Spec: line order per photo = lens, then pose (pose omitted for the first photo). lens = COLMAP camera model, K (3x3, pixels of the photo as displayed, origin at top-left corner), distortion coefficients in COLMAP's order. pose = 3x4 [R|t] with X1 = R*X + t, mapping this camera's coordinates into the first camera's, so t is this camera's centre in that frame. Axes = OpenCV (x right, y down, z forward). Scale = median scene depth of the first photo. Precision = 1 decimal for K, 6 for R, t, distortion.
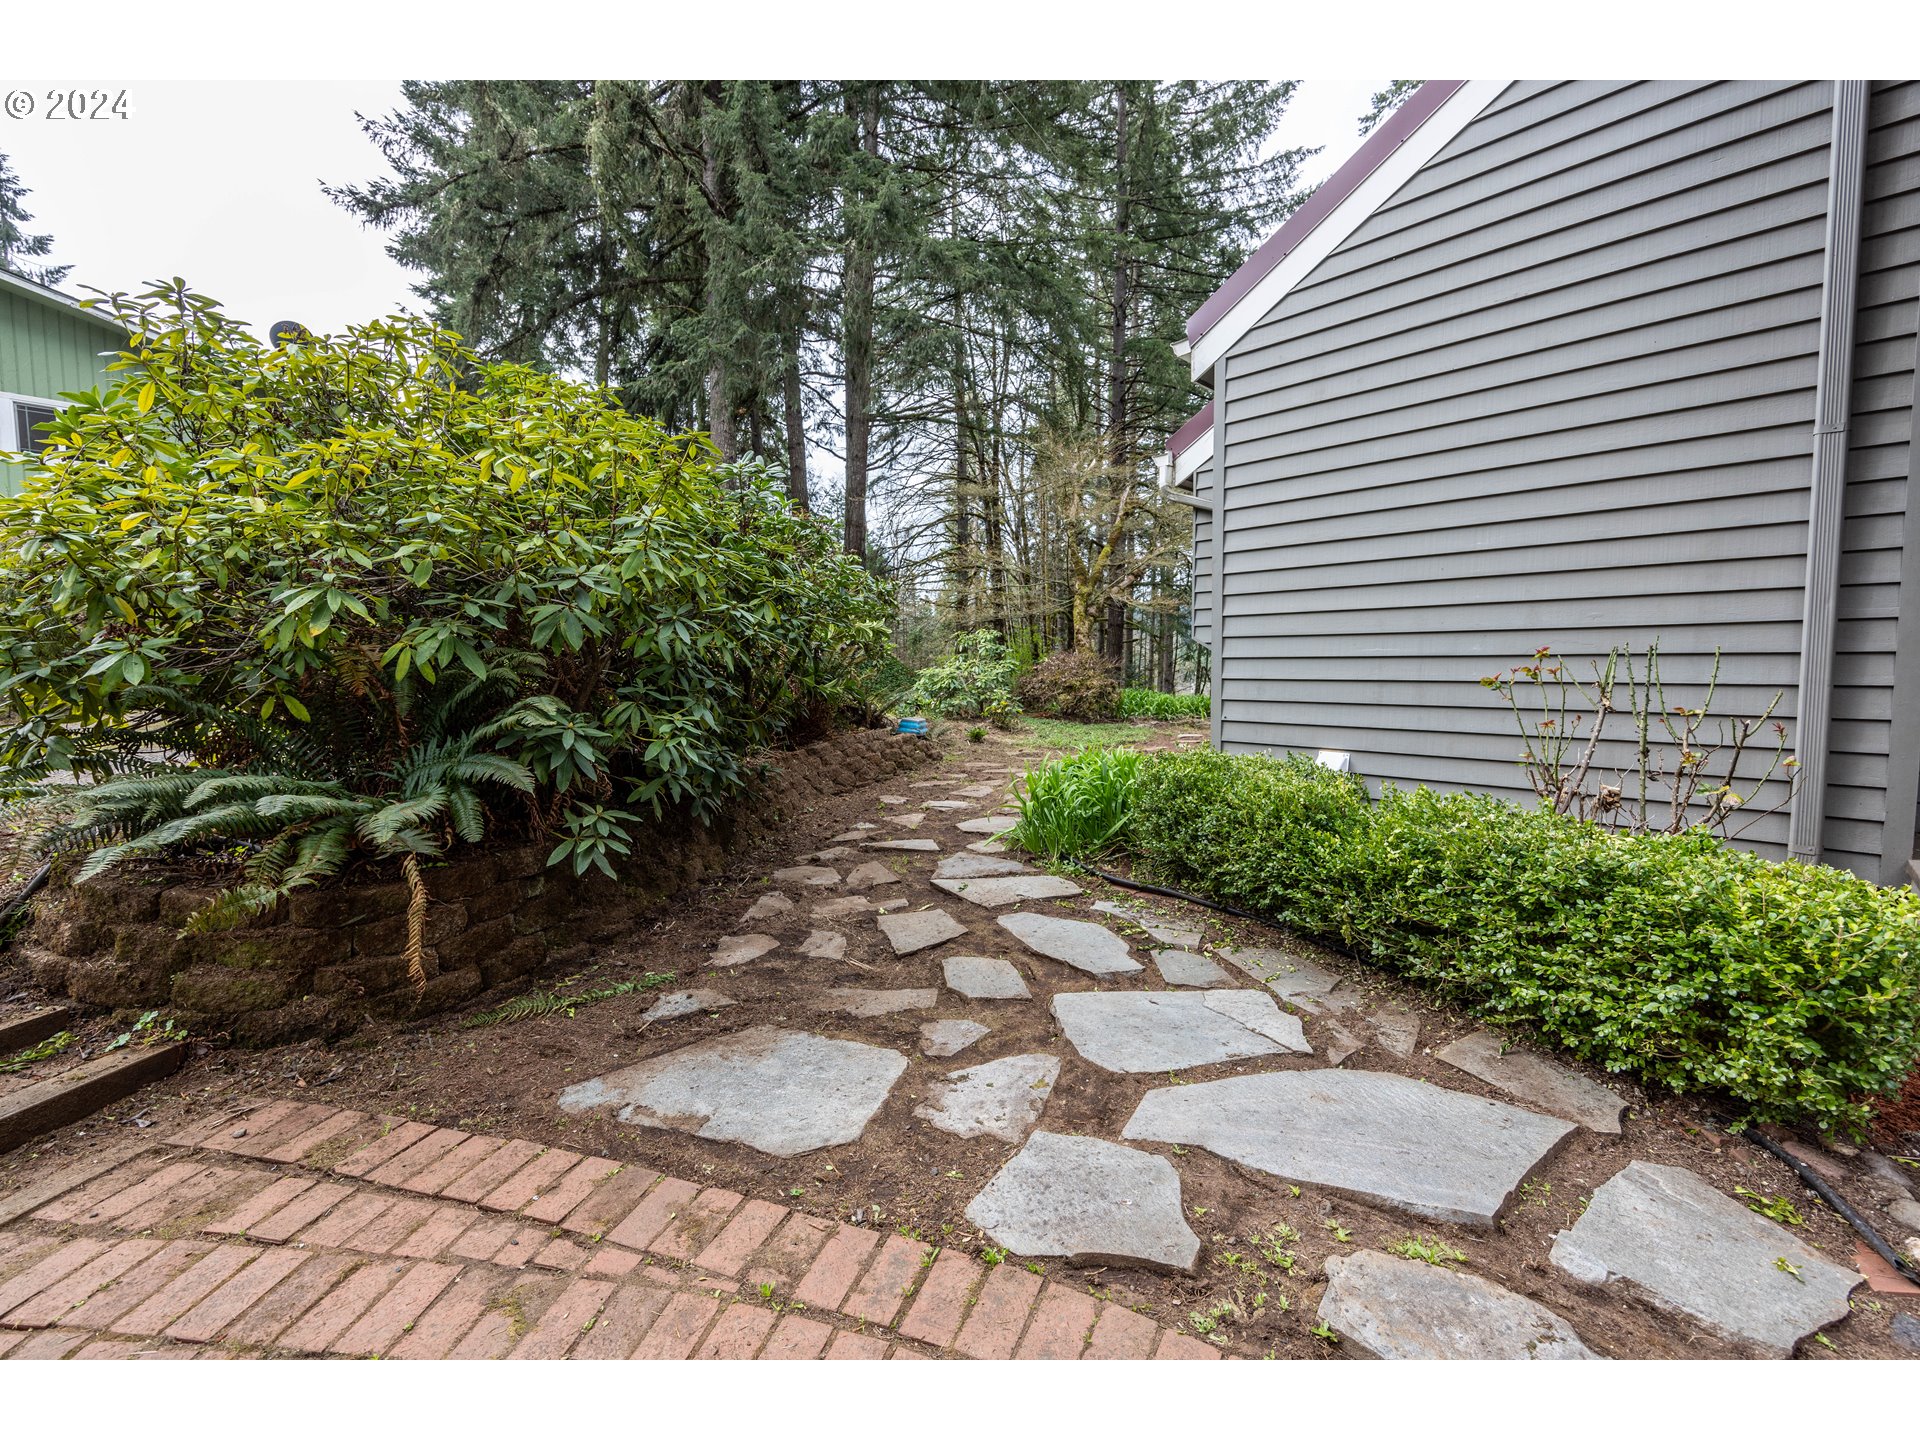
lens RADIAL K [[783.9, 0, 957.2], [0, 783.9, 722.0], [0, 0, 1]] dist [-0.000165, -0.000380]
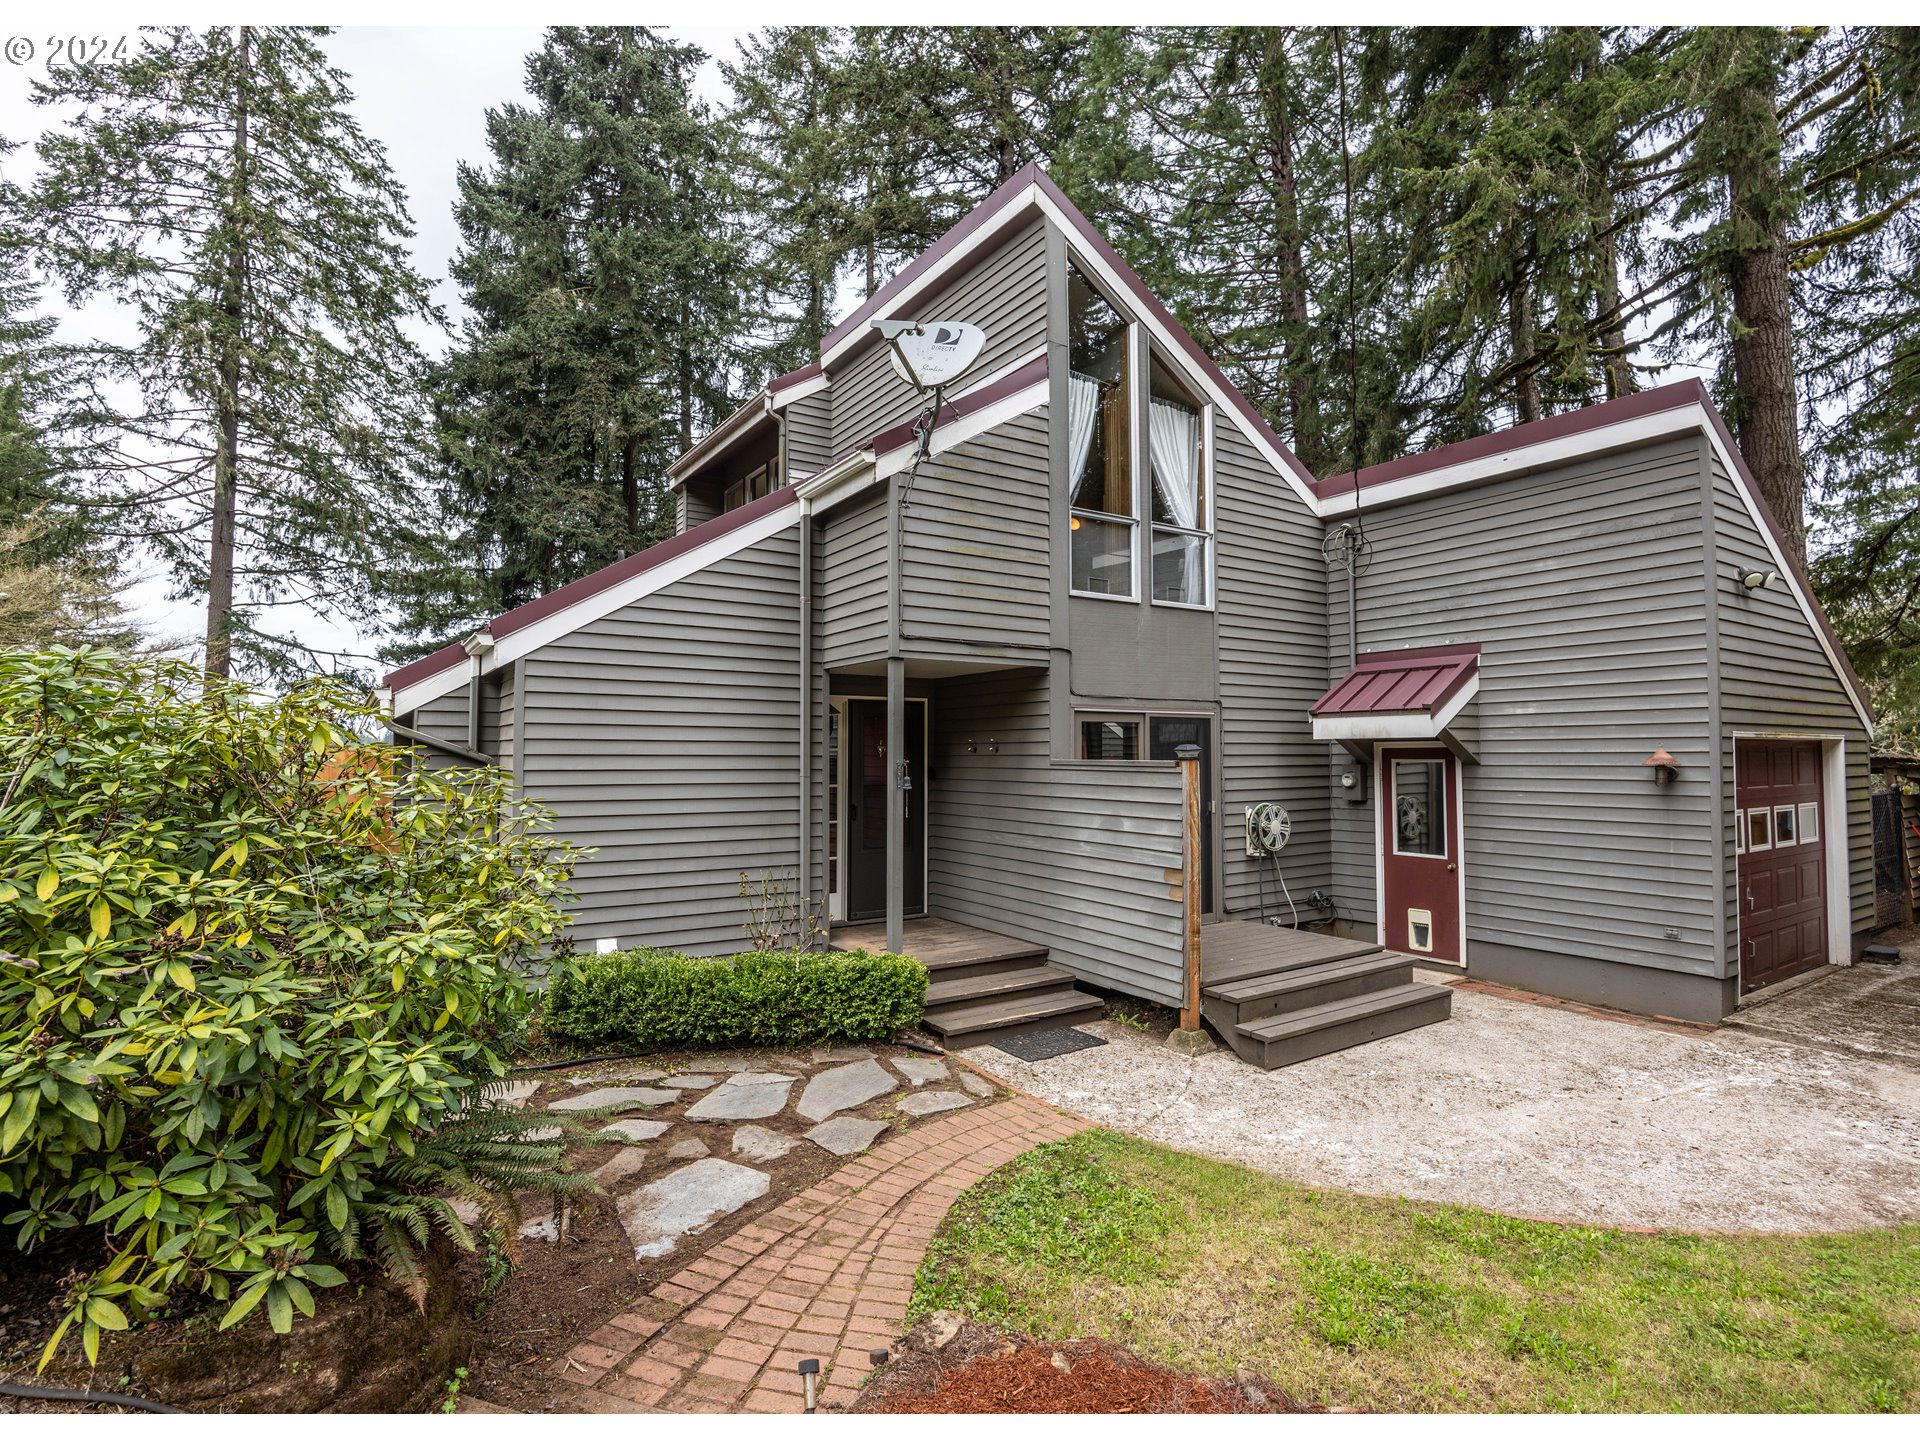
lens RADIAL K [[929.9, 0, 946.8], [0, 929.9, 718.3], [0, 0, 1]] dist [-0.000672, 0.000005]
pose [[0.185719, 0.056661, 0.980968, -2.159733], [0.064594, 0.995473, -0.069728, -0.402401], [-0.980477, 0.076314, 0.181218, -0.001430]]
